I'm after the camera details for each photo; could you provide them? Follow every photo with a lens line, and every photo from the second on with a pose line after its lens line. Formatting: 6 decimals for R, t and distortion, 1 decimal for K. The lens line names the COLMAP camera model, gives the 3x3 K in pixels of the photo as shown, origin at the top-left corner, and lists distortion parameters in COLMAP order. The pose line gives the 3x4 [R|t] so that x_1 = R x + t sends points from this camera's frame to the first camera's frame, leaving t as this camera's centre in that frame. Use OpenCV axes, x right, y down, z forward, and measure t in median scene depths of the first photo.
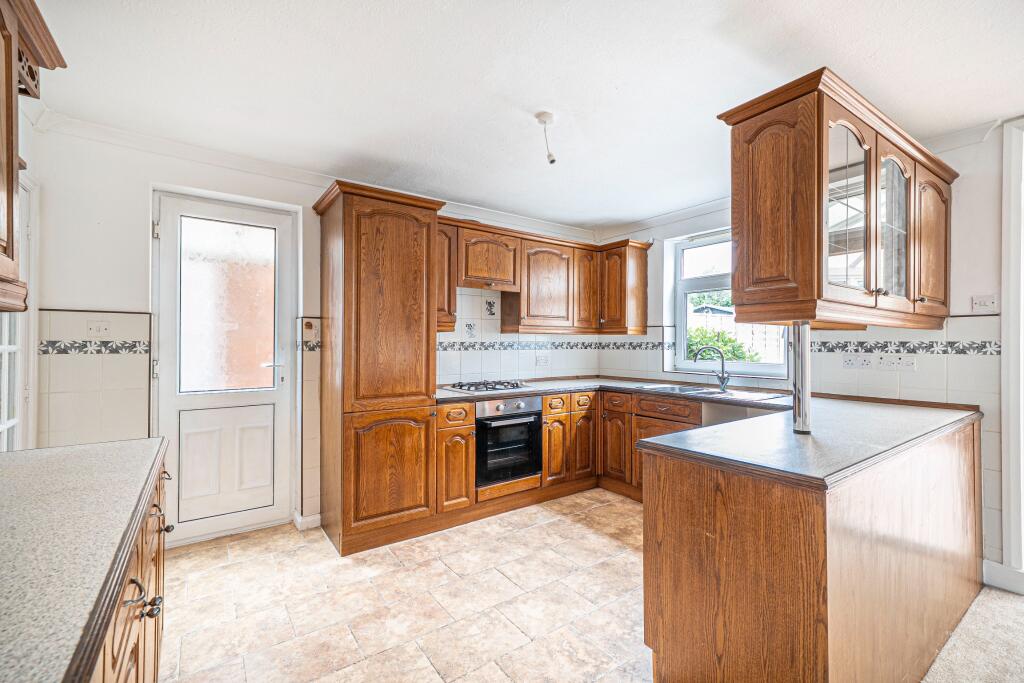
lens RADIAL K [[439.1, 0, 509.5], [0, 439.1, 341.4], [0, 0, 1]] dist [0.000081, 0.000069]
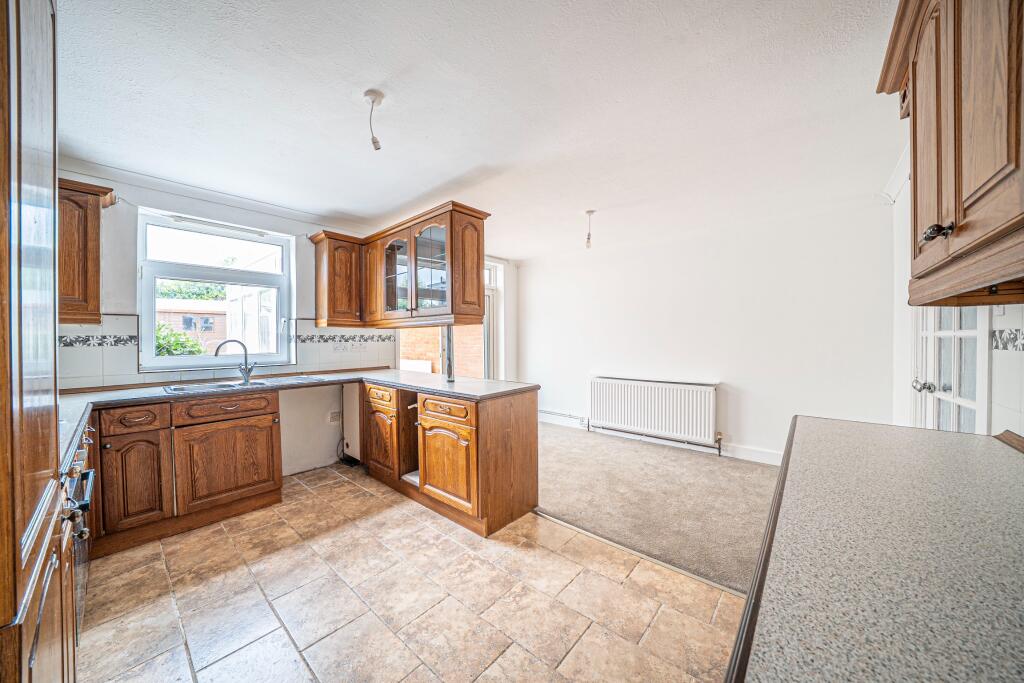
lens RADIAL K [[347.7, 0, 509.7], [0, 347.7, 340.9], [0, 0, 1]] dist [-0.013109, -0.000148]
pose [[-0.228383, -0.014401, 0.973465, -0.464134], [-0.000473, 0.999892, 0.014681, 0.002125], [-0.973571, 0.002893, -0.228365, 0.572677]]
